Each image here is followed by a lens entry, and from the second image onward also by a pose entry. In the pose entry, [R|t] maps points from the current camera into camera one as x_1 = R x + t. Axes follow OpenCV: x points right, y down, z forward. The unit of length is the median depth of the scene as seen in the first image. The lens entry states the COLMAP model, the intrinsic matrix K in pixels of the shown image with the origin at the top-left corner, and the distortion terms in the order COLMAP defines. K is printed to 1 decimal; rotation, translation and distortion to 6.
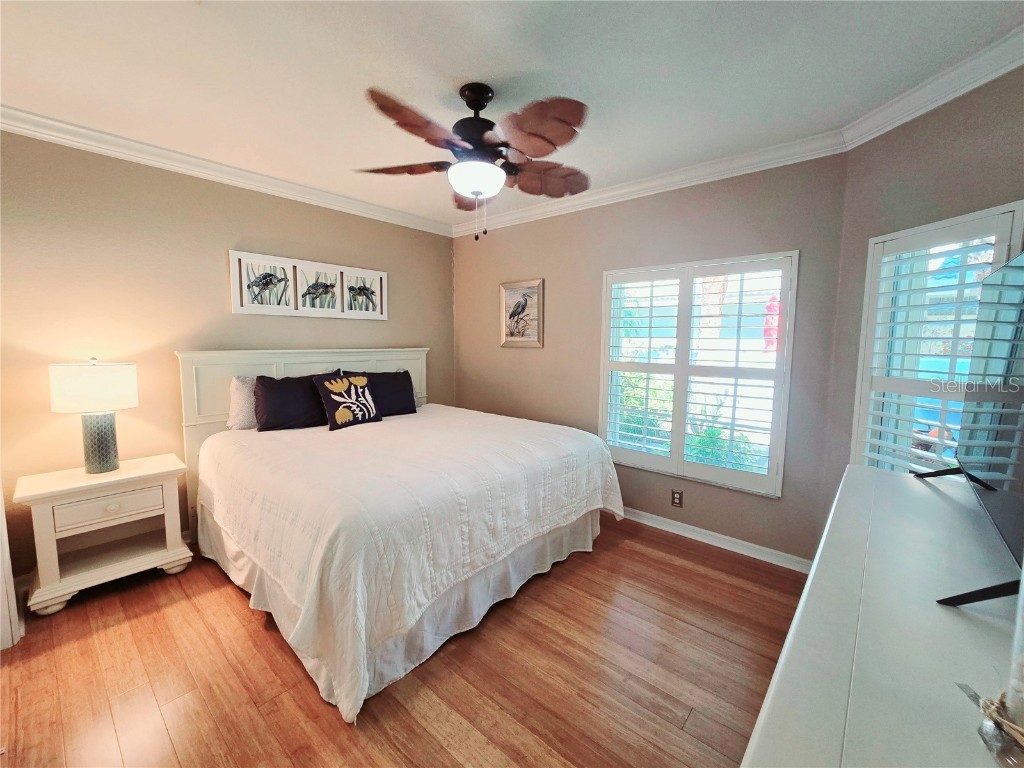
lens RADIAL K [[426.2, 0, 513.9], [0, 426.2, 380.0], [0, 0, 1]] dist [0.000531, 0.000310]
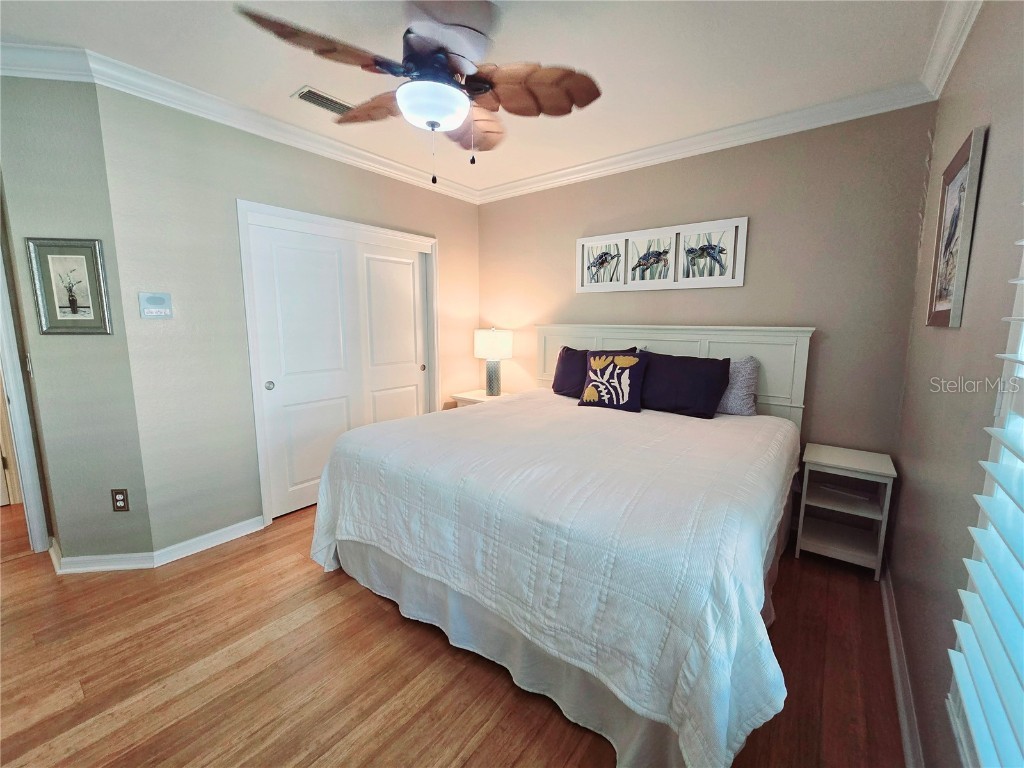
lens RADIAL K [[426.2, 0, 513.9], [0, 426.2, 380.0], [0, 0, 1]] dist [0.000531, 0.000310]
pose [[0.035568, 0.132137, -0.990593, 0.504291], [-0.098491, 0.986858, 0.128102, -0.049409], [0.994502, 0.093008, 0.048115, 0.743269]]
